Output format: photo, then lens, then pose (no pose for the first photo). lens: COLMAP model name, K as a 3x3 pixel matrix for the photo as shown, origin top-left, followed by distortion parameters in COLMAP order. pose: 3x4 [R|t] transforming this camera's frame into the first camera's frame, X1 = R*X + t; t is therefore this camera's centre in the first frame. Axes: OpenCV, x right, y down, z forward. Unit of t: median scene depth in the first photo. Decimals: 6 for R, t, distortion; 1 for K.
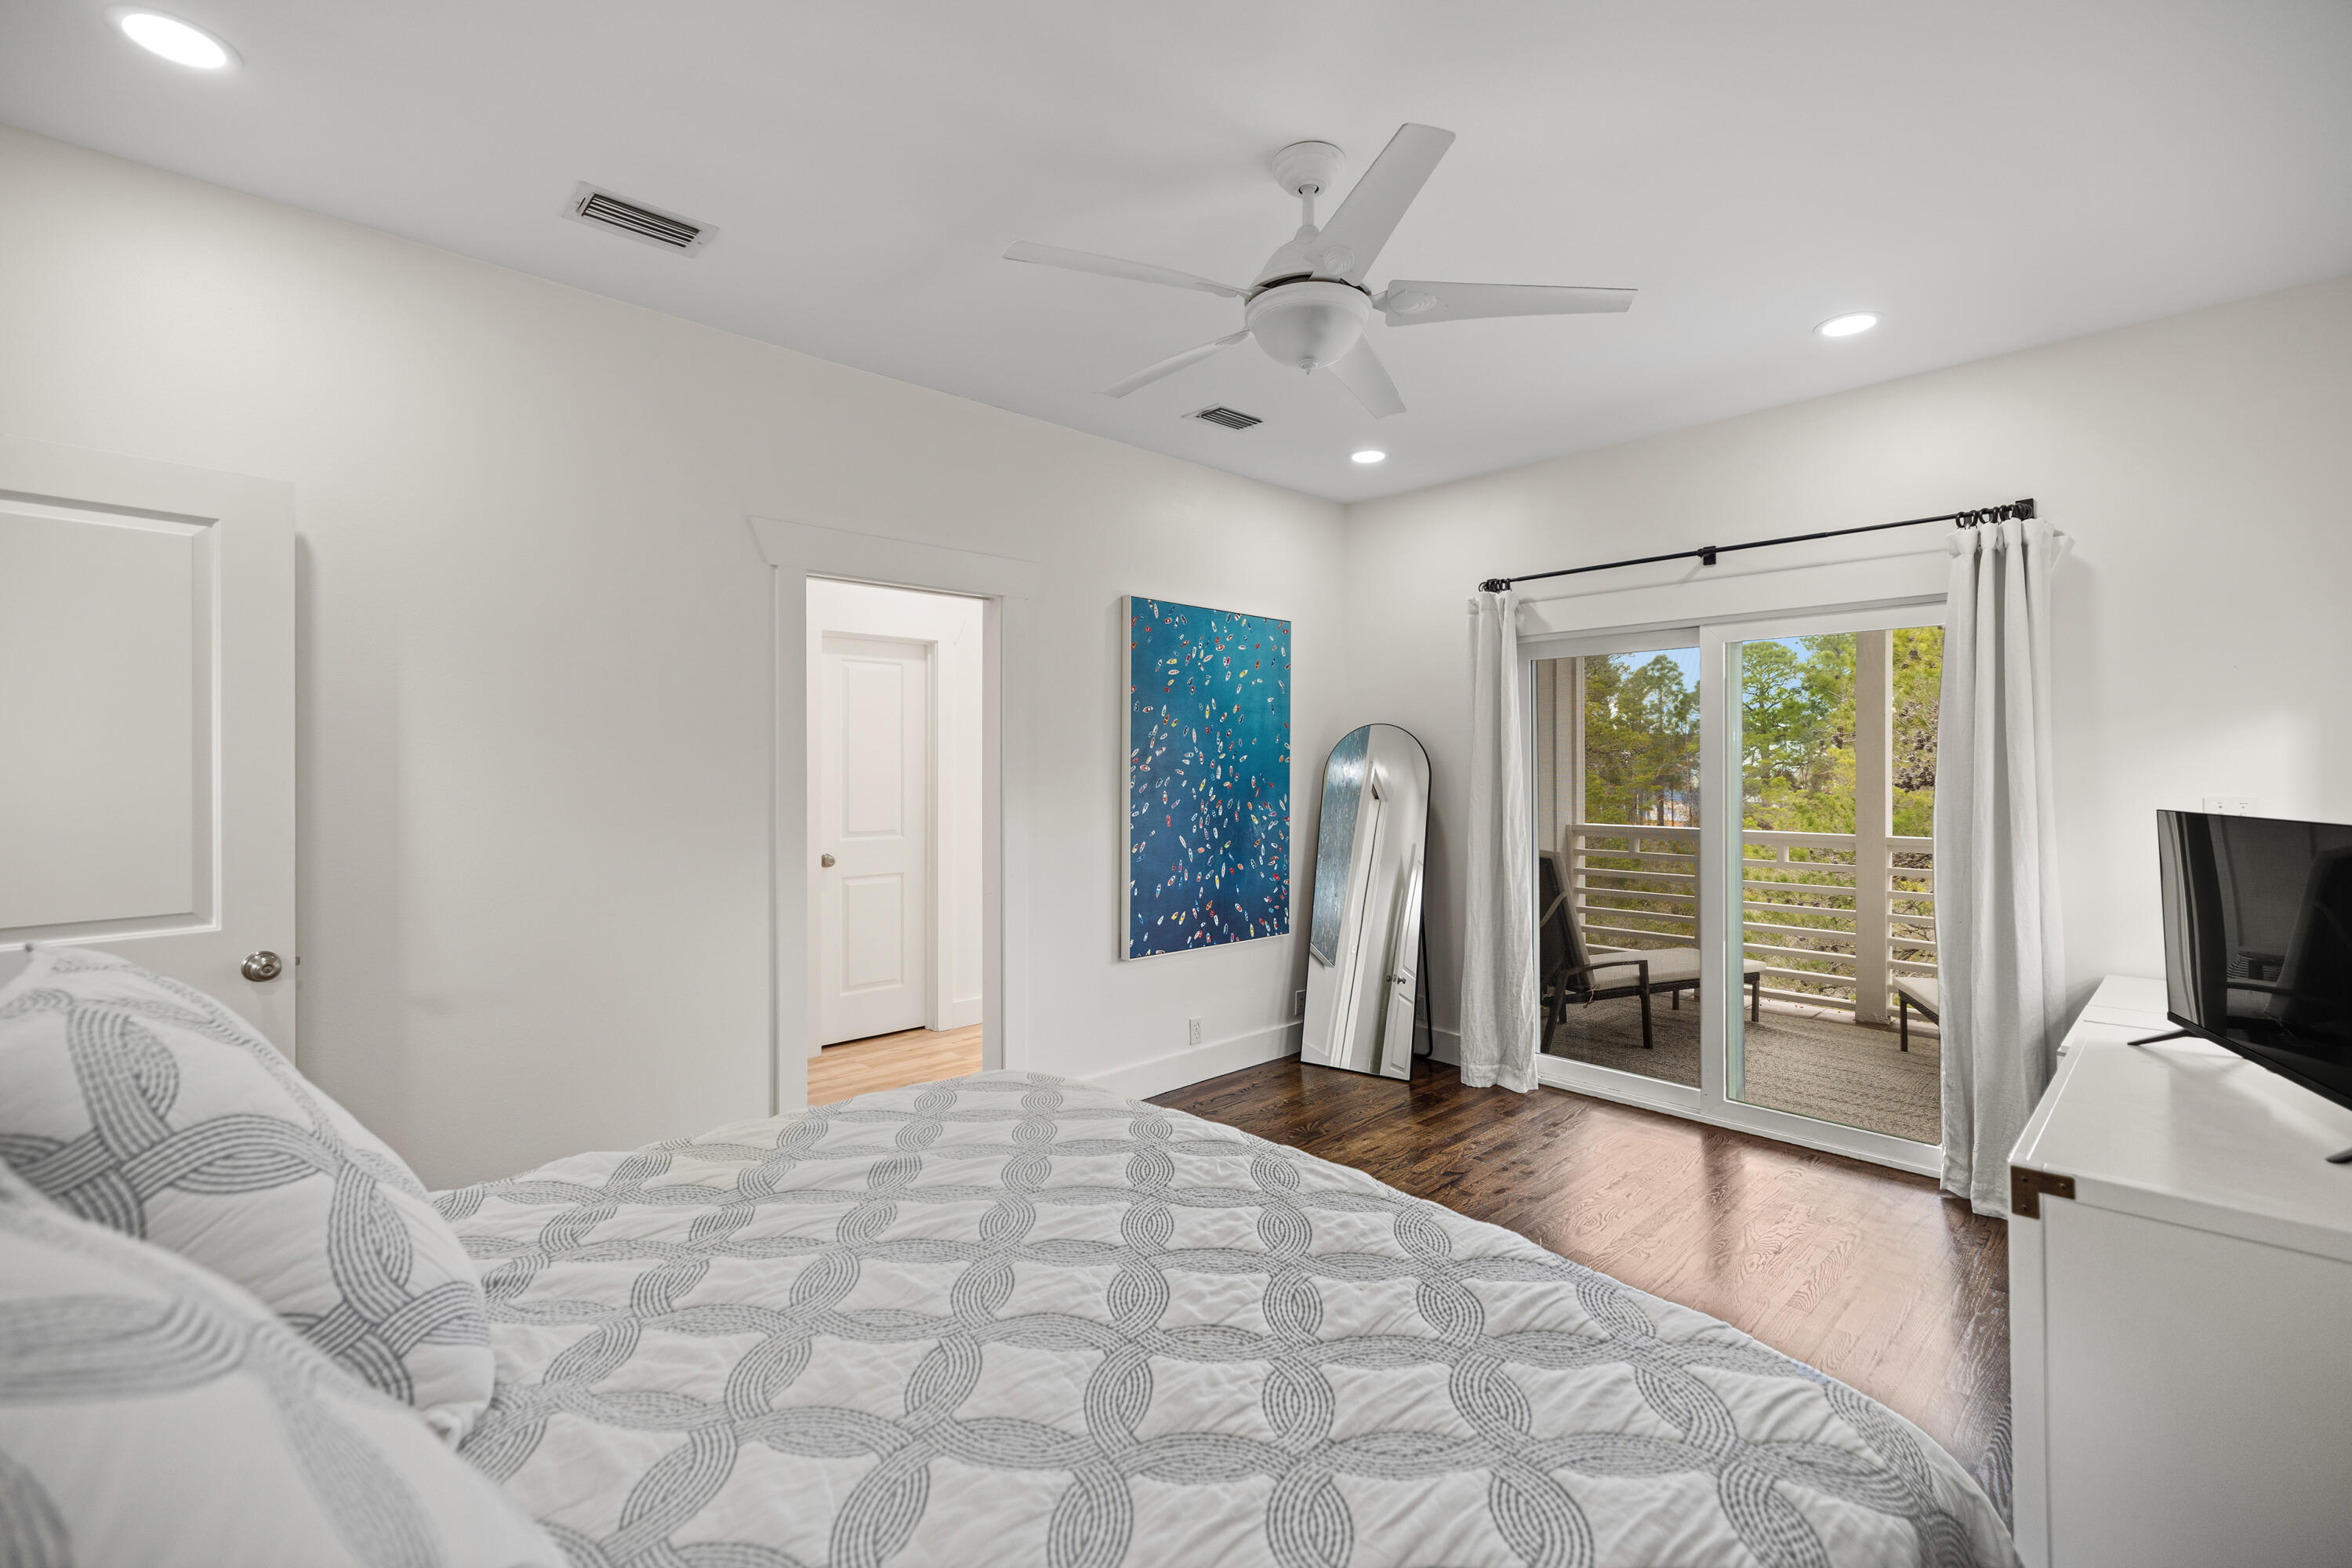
lens RADIAL K [[1000.1, 0, 1182.5], [0, 1000.1, 758.8], [0, 0, 1]] dist [0.010061, -0.000165]
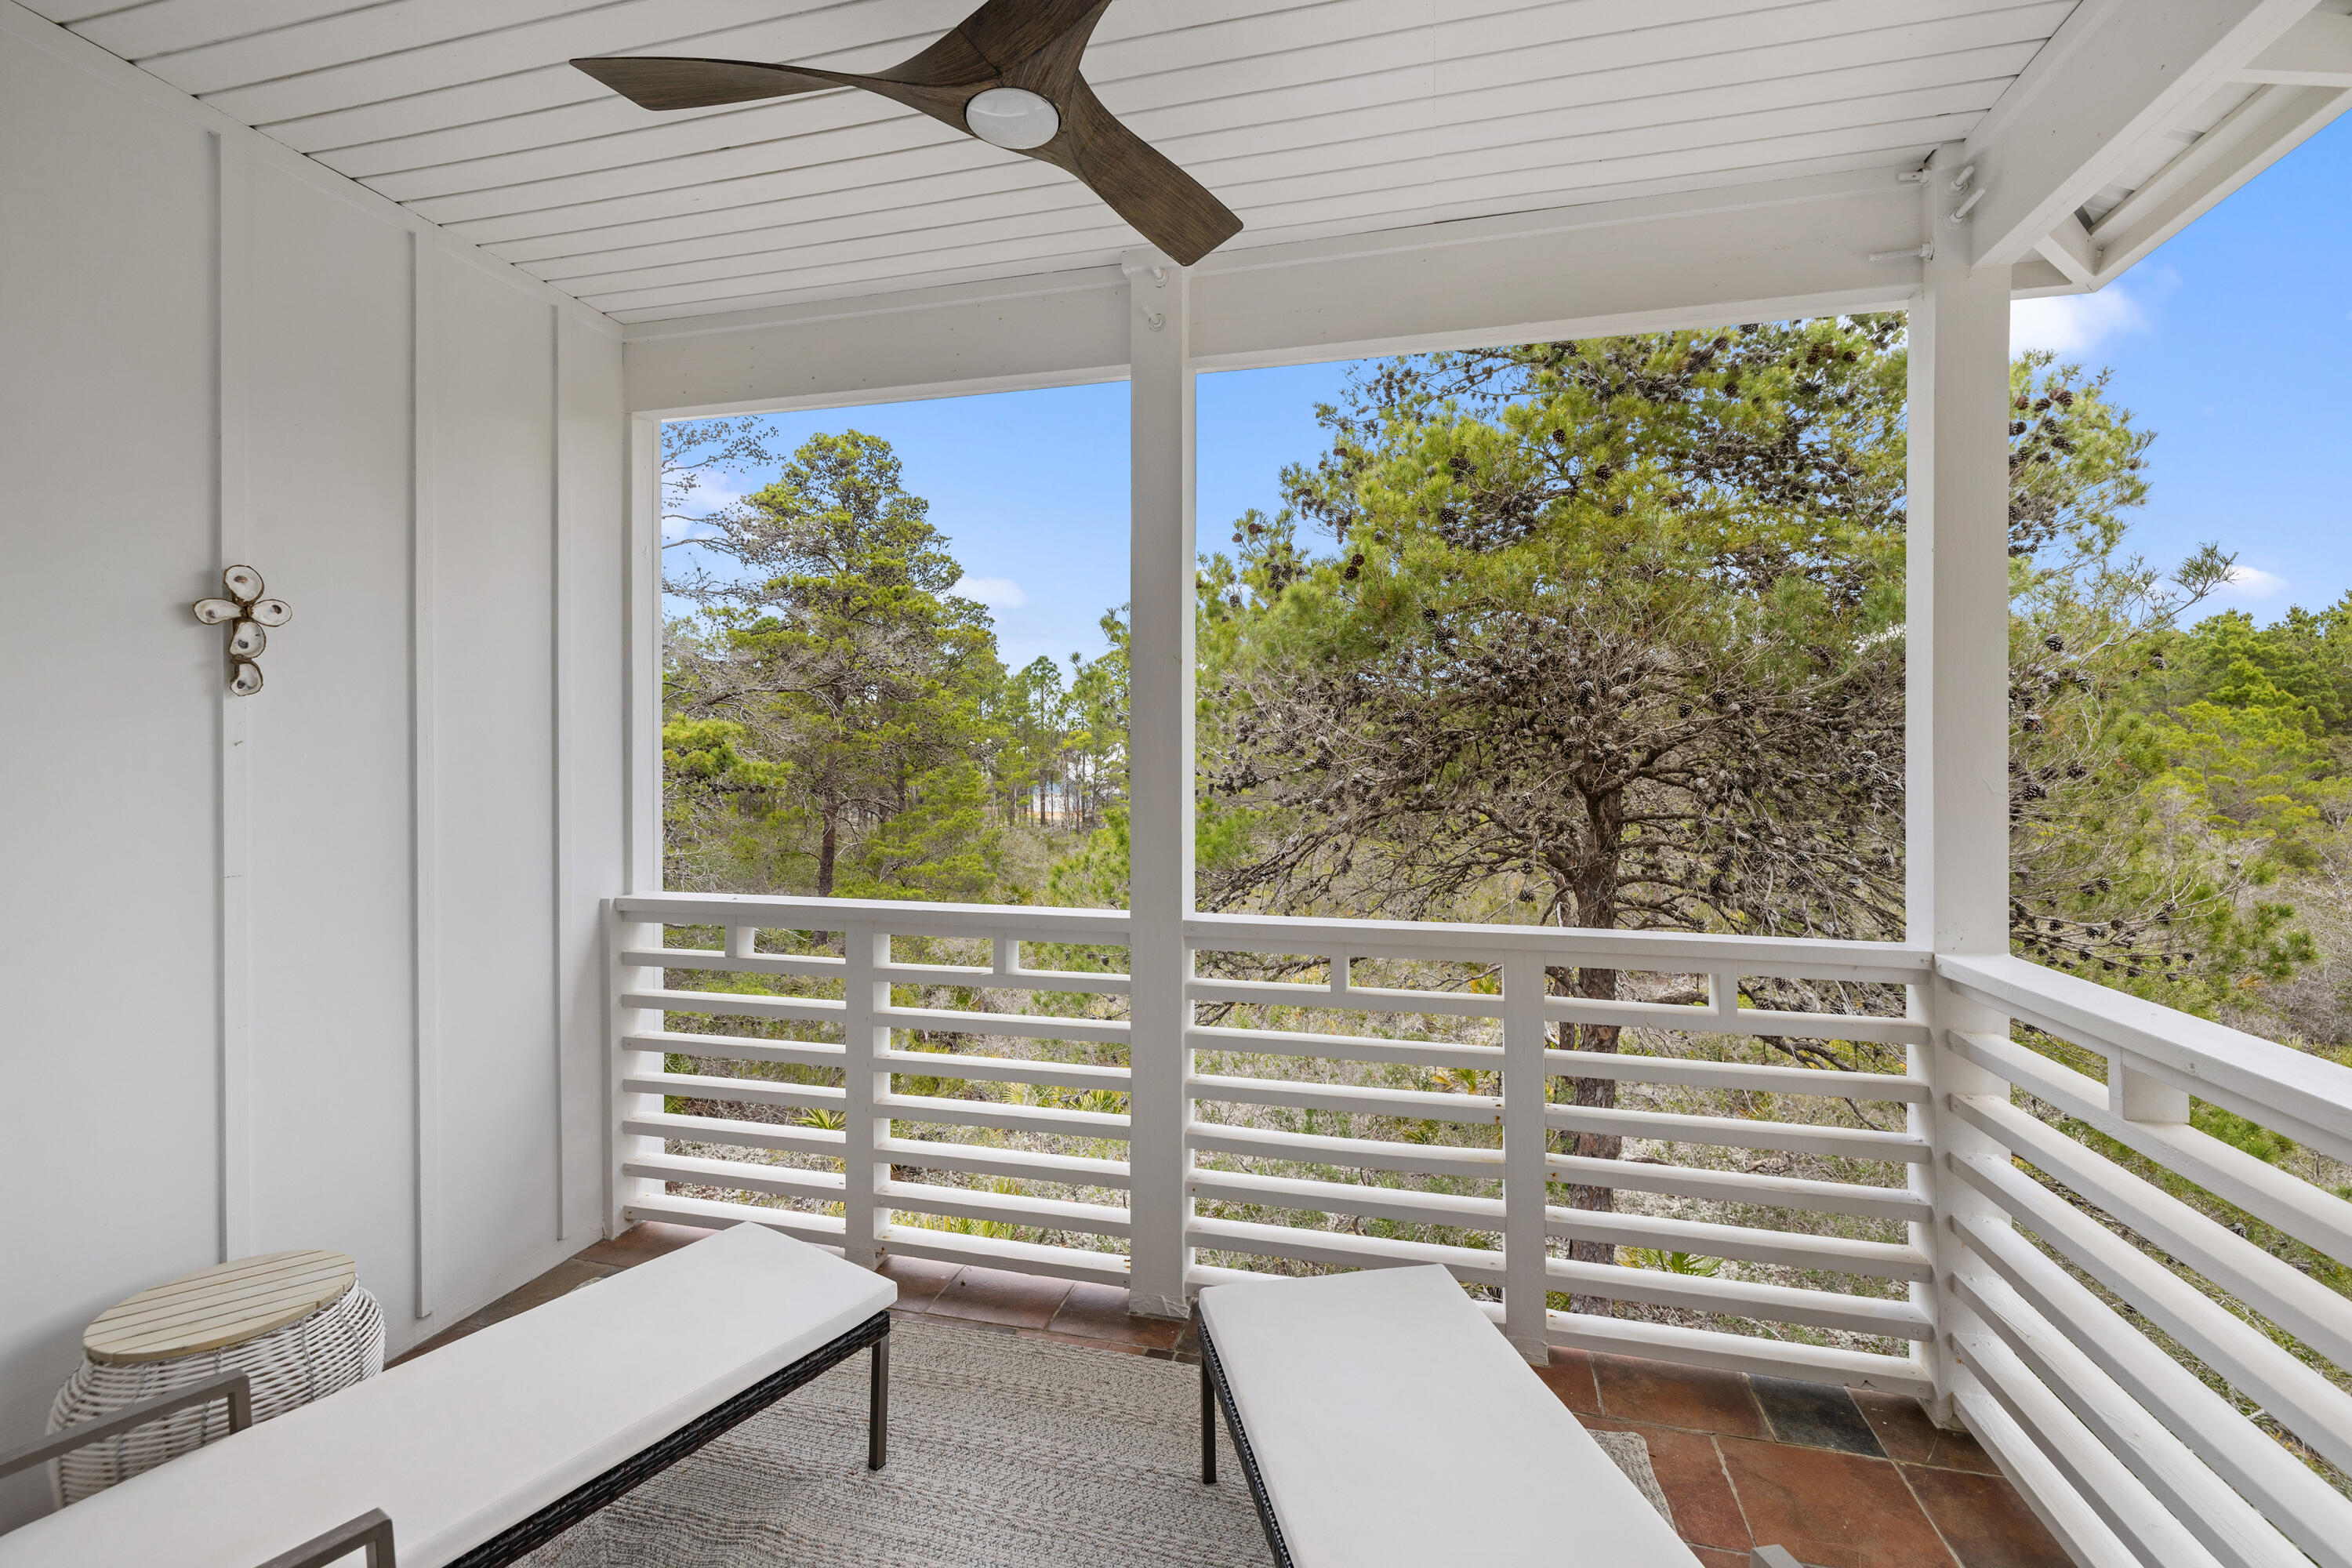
lens RADIAL K [[1000.1, 0, 1165.1], [0, 1000.1, 771.0], [0, 0, 1]] dist [0.010061, -0.000165]
pose [[0.849049, -0.005203, 0.528288, 0.558505], [-0.003799, 0.999866, 0.015953, -0.000492], [-0.528300, -0.015551, 0.848915, 0.762545]]
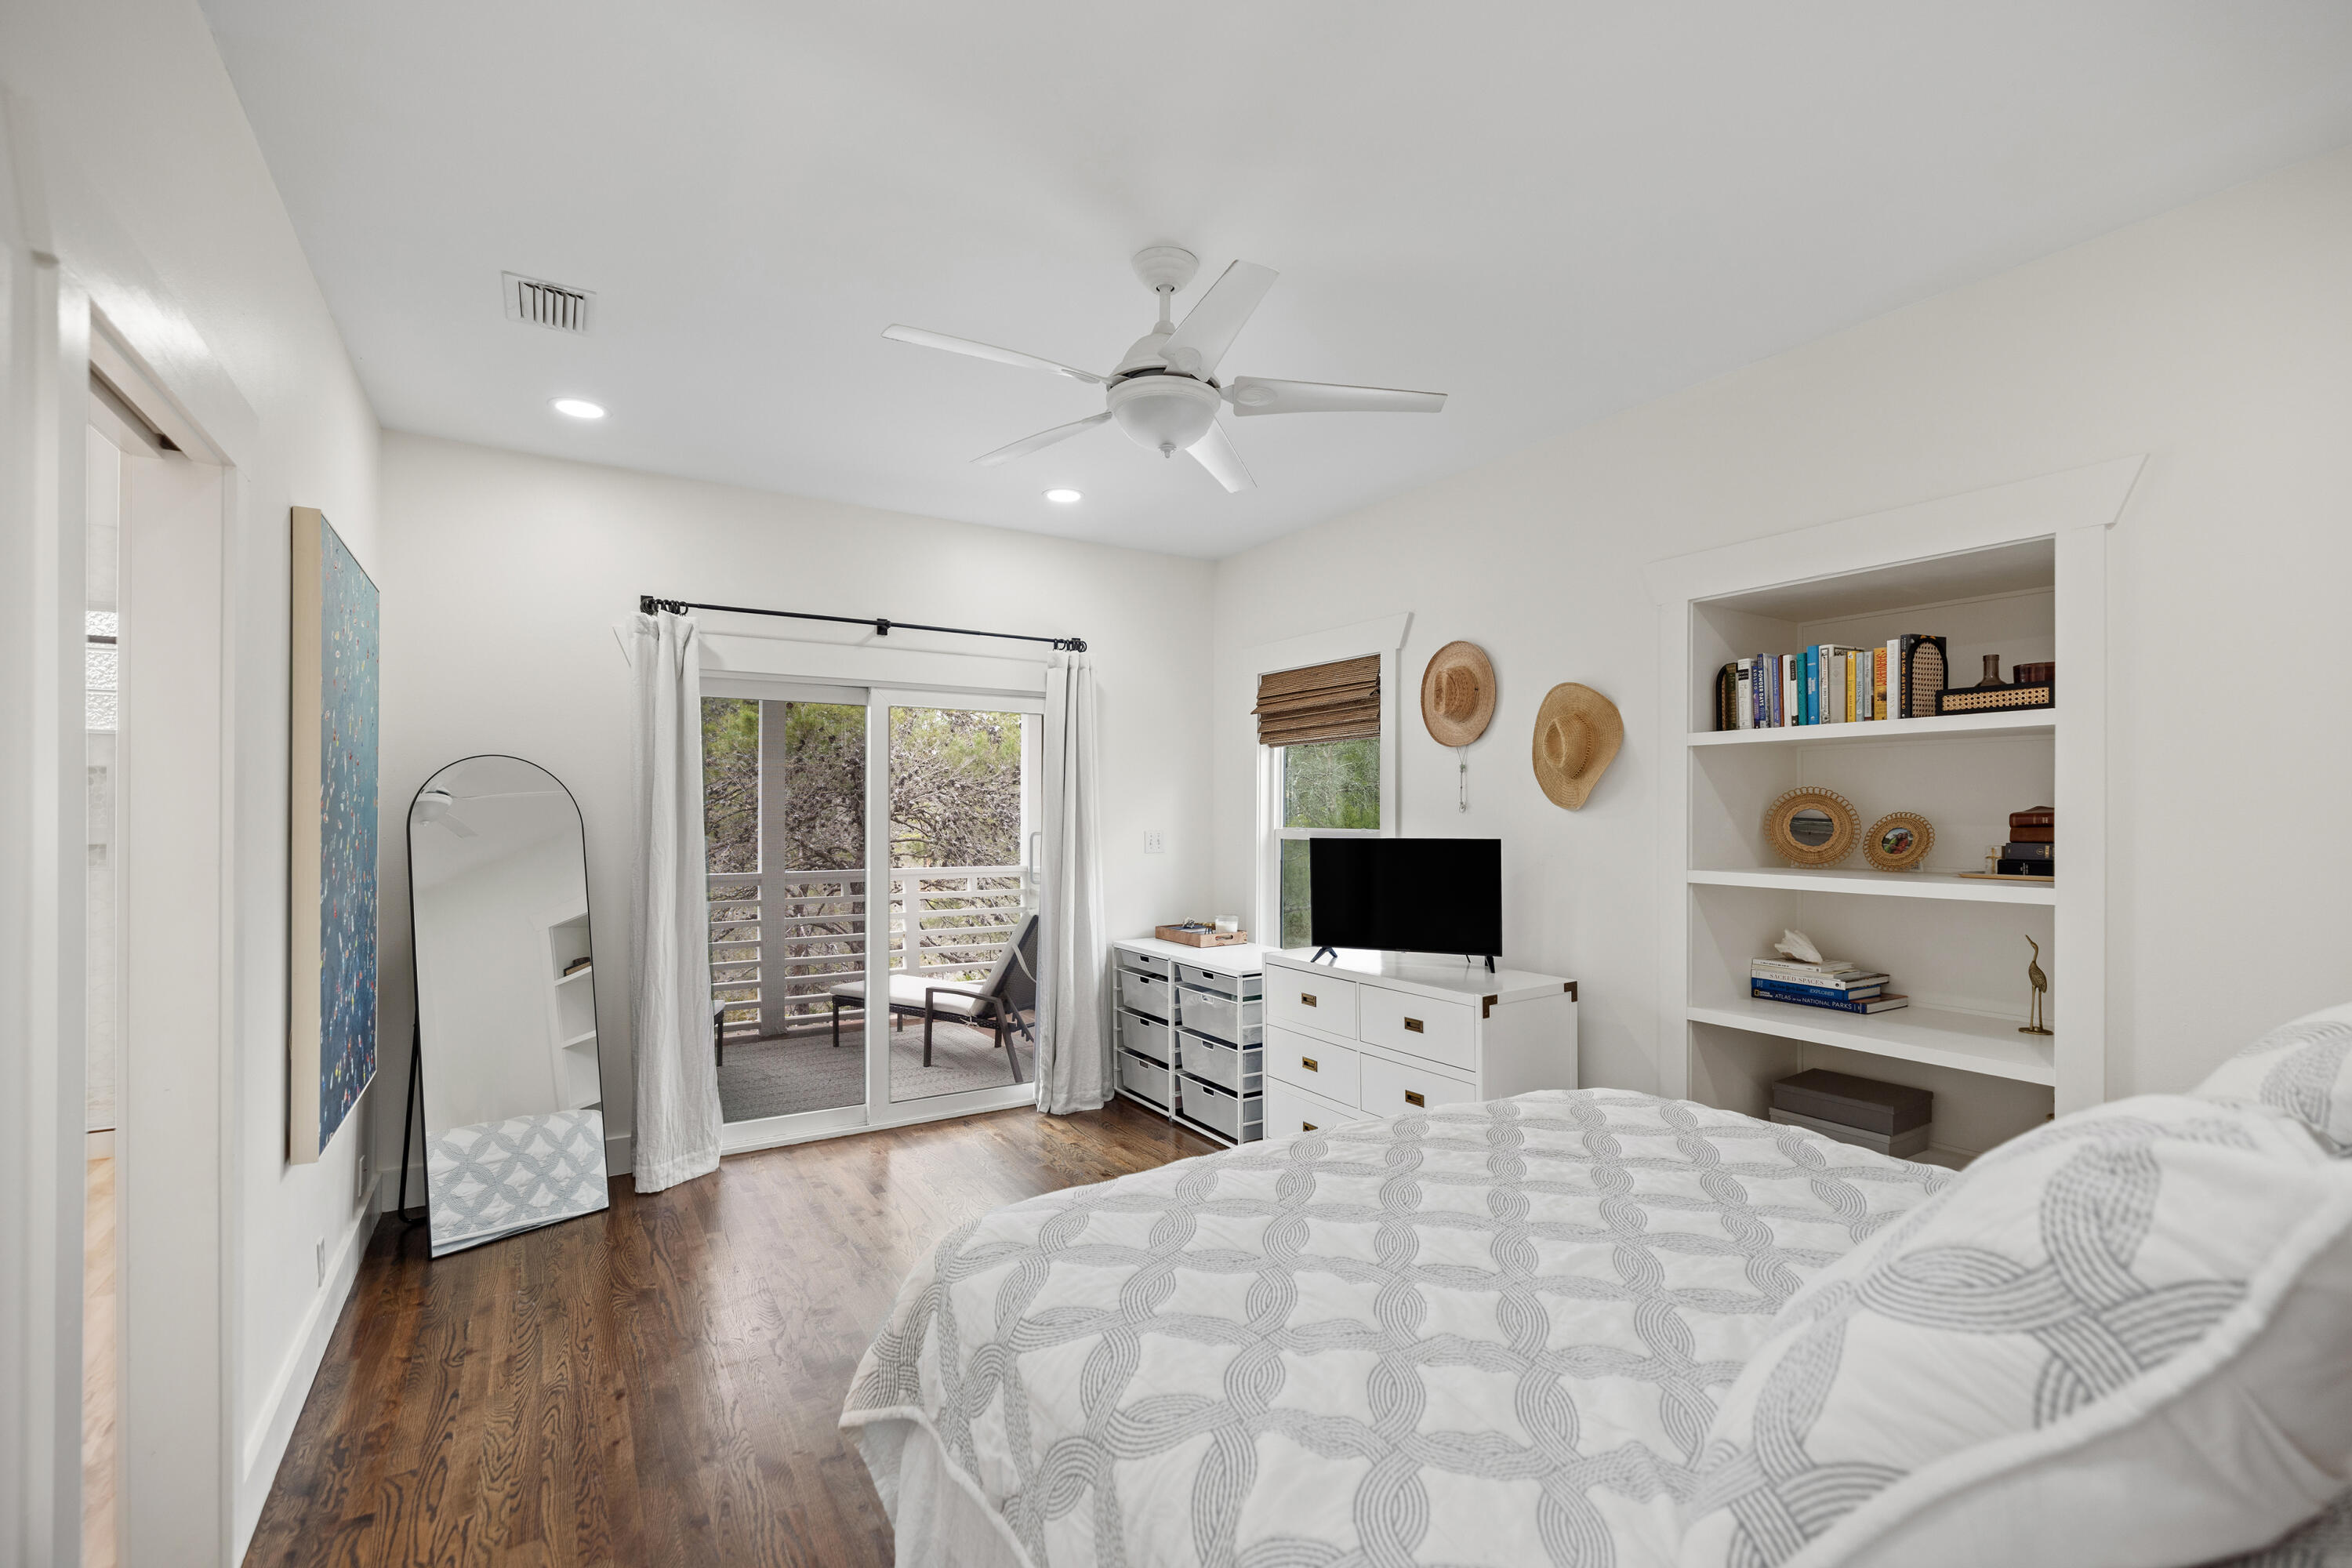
lens RADIAL K [[1048.3, 0, 1176.2], [0, 1048.3, 805.6], [0, 0, 1]] dist [-0.004792, -0.000128]
pose [[0.205534, 0.007030, 0.978625, -0.501177], [-0.008604, 0.999949, -0.005376, 0.002043], [-0.978612, -0.007316, 0.205584, 0.385114]]
